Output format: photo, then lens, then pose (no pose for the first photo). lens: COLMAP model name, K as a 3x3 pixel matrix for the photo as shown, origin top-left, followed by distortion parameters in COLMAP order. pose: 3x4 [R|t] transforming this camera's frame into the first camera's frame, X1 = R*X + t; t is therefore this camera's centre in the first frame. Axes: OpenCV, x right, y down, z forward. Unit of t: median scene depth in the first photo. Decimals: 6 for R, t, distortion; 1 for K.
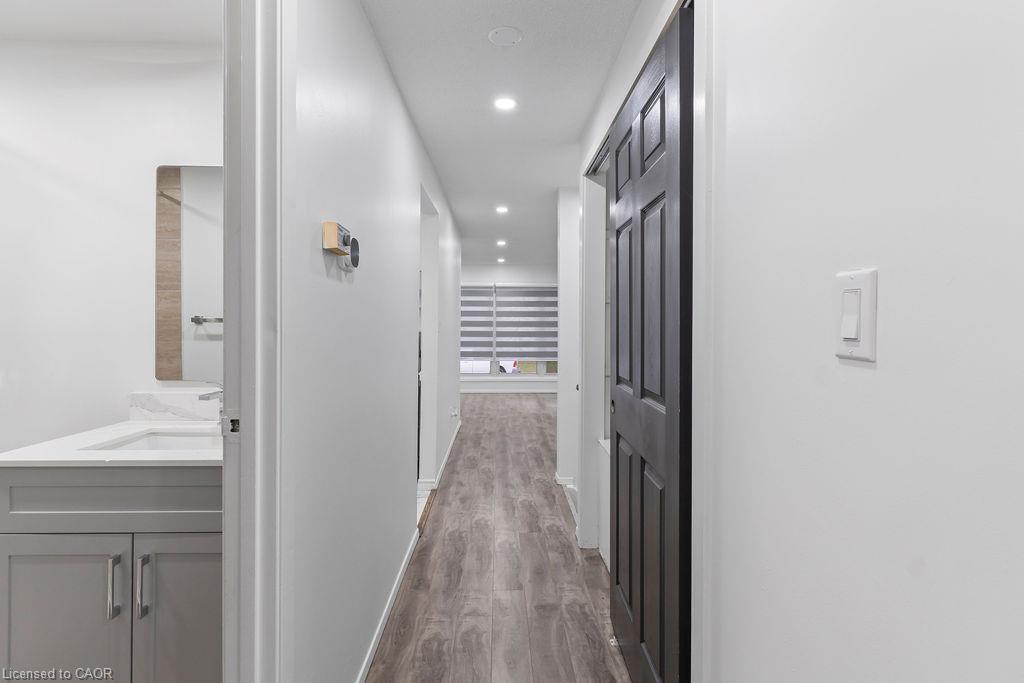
lens RADIAL K [[501.0, 0, 512.3], [0, 501.0, 316.3], [0, 0, 1]] dist [0.003689, -0.000264]
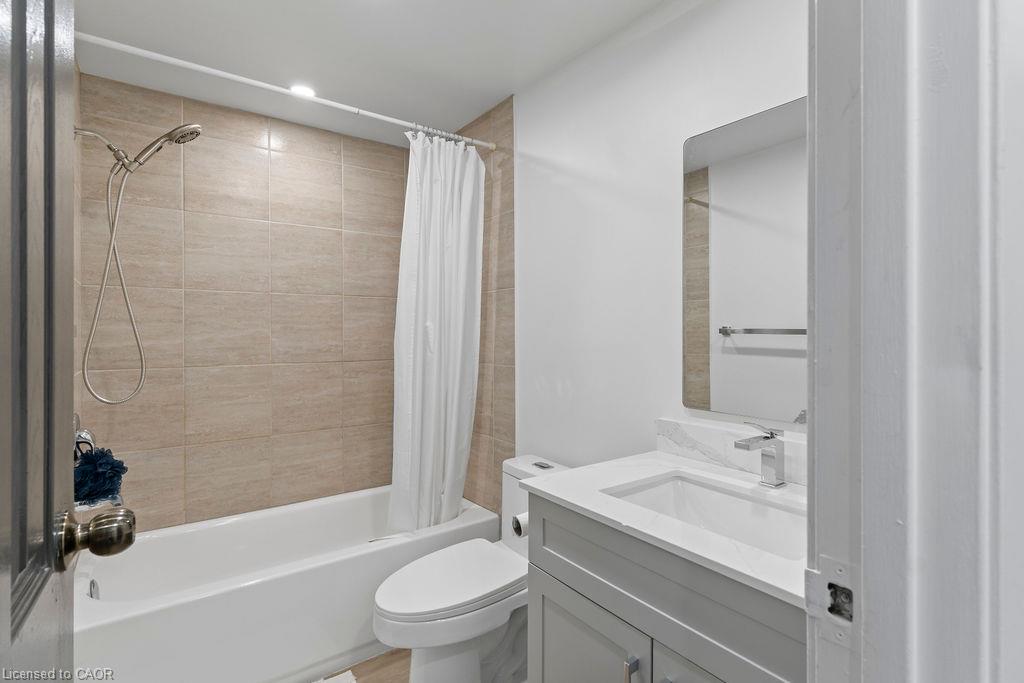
lens RADIAL K [[490.9, 0, 516.4], [0, 490.9, 350.2], [0, 0, 1]] dist [0.004749, 0.000831]
pose [[0.577914, 0.022427, -0.815789, -0.126303], [0.017471, 0.999053, 0.039842, -0.000237], [0.815911, -0.037278, 0.576975, 0.186761]]
